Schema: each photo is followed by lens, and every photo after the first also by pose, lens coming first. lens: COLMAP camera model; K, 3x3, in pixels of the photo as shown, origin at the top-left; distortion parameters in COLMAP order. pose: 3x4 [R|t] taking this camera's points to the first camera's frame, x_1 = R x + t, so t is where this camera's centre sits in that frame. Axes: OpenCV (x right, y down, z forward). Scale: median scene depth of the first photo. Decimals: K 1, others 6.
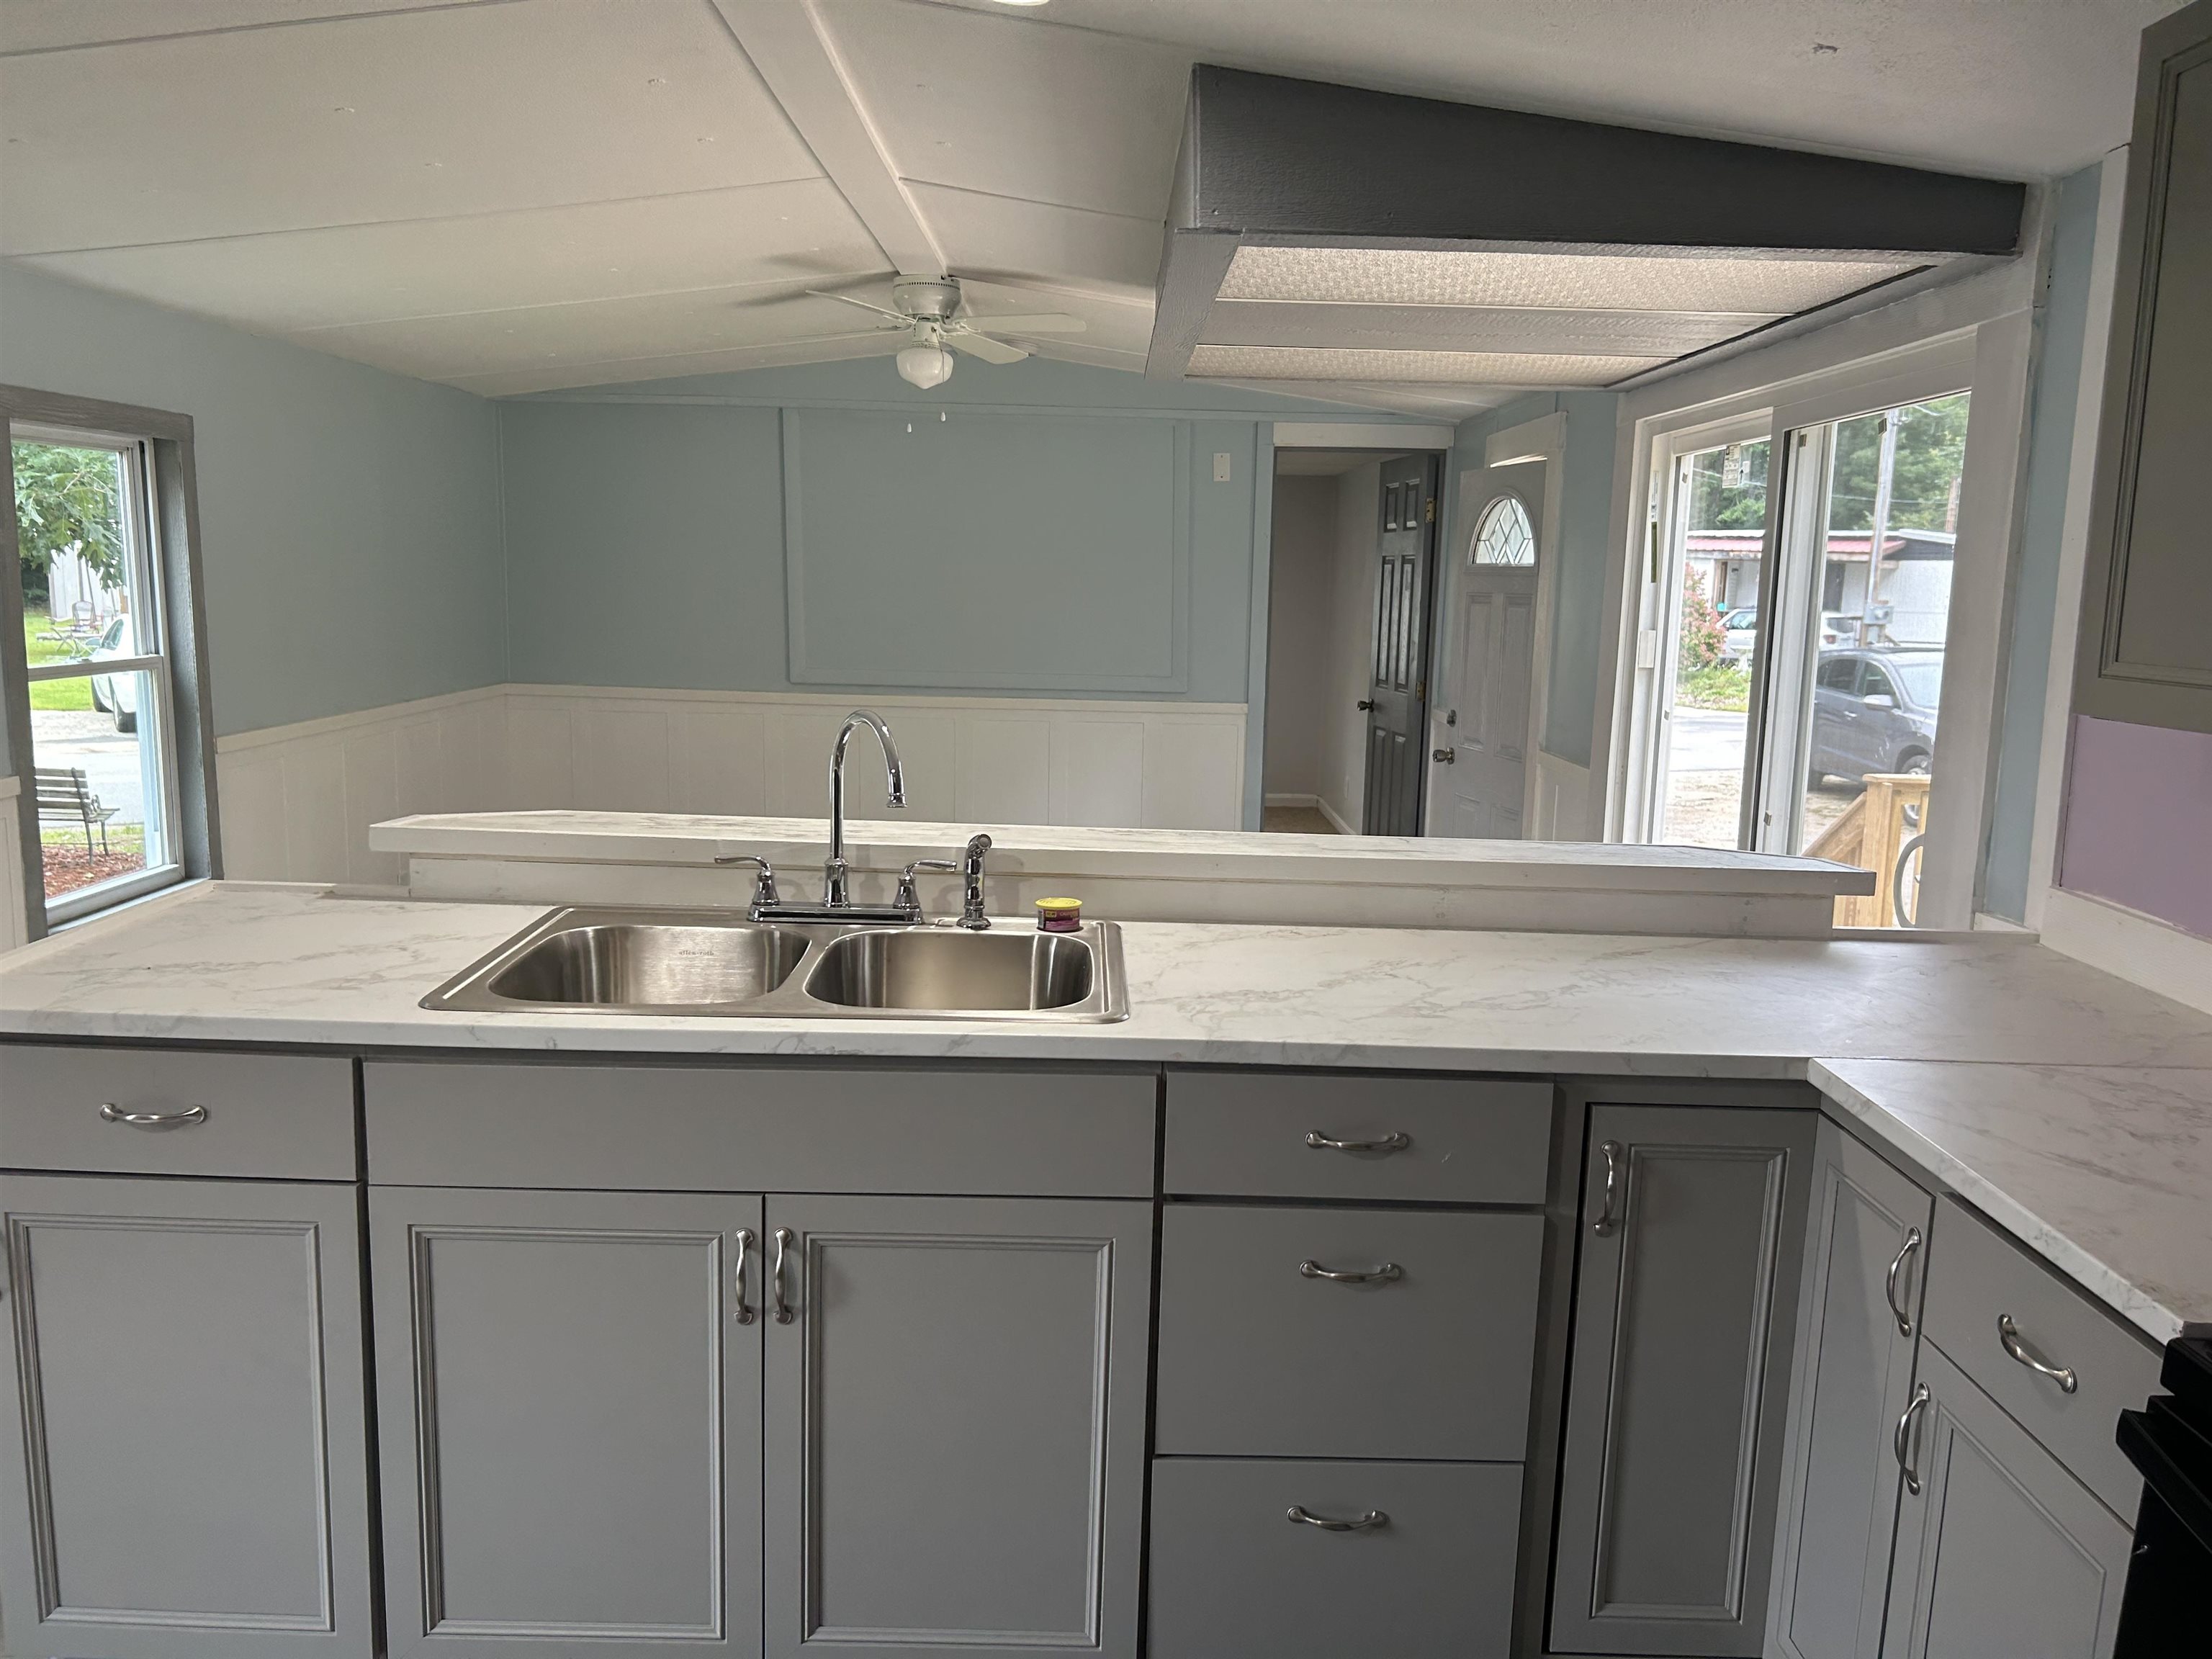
lens RADIAL K [[1693.0, 0, 1086.7], [0, 1693.0, 834.4], [0, 0, 1]] dist [0.070313, -0.073567]
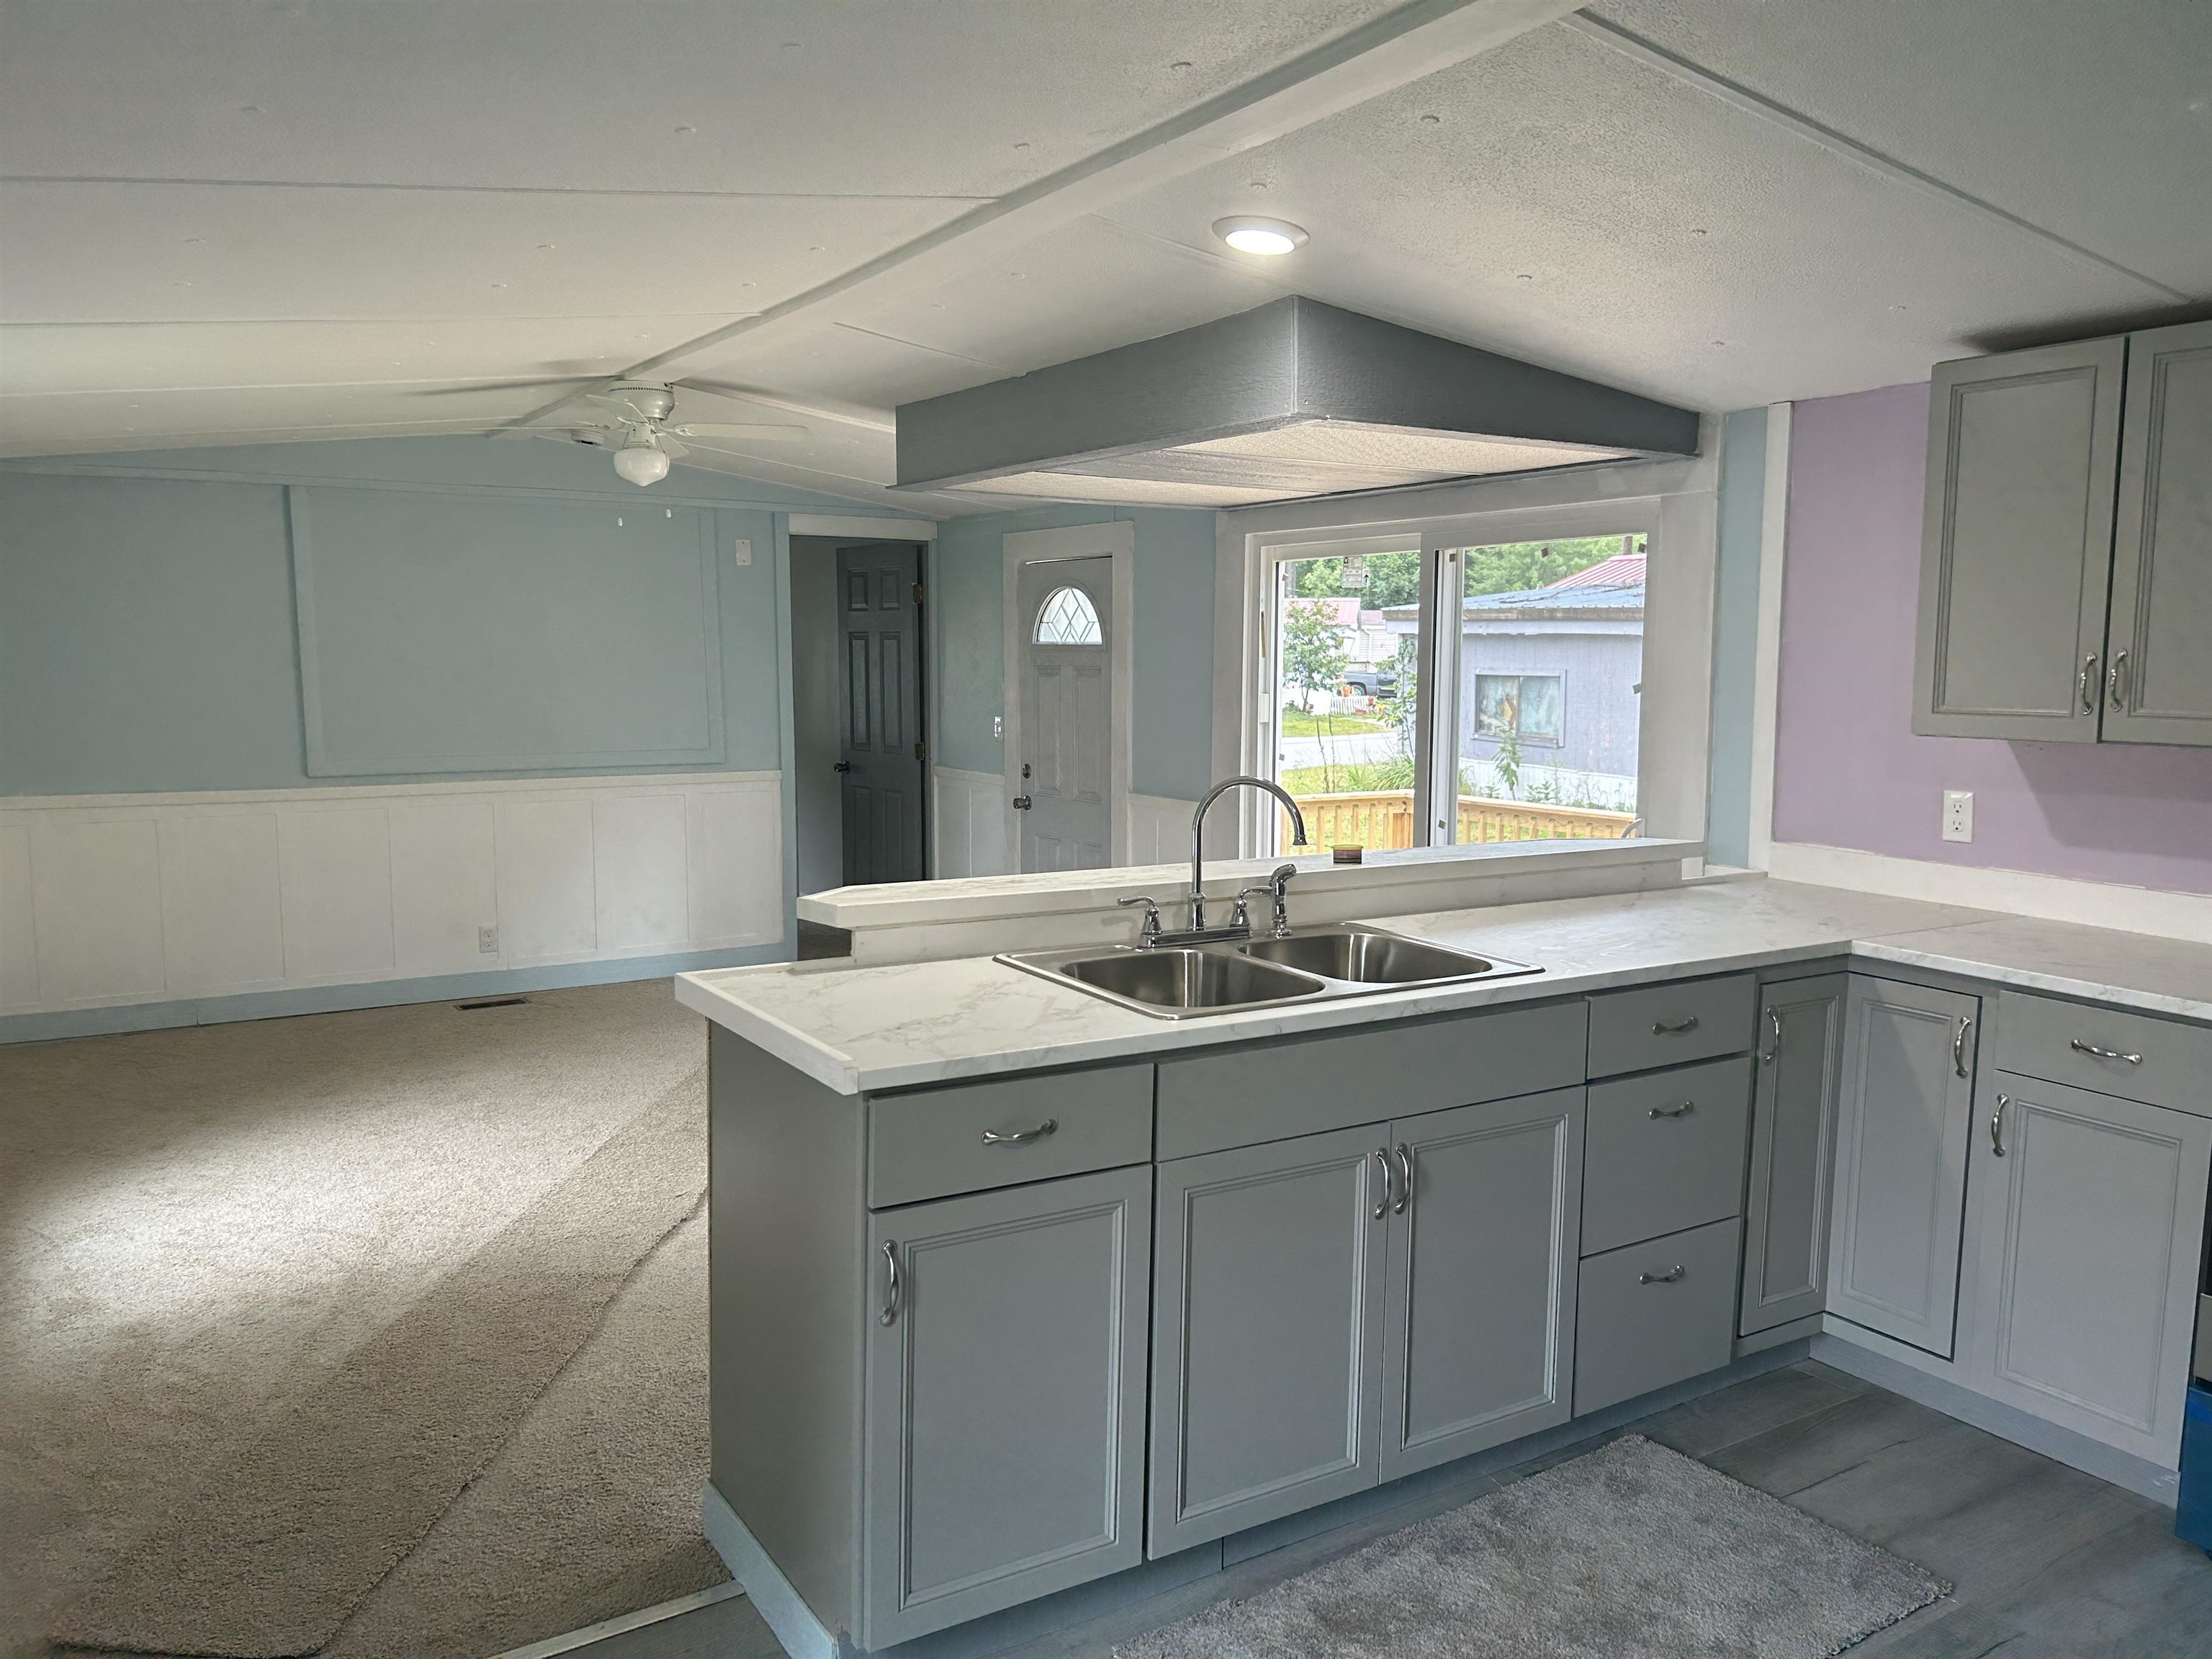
lens RADIAL K [[1693.0, 0, 1086.7], [0, 1693.0, 834.4], [0, 0, 1]] dist [0.070313, -0.073567]
pose [[0.847970, -0.077485, 0.524349, -0.517188], [0.096037, 0.995344, -0.008223, -0.015845], [-0.521271, 0.057330, 0.851464, -0.030662]]
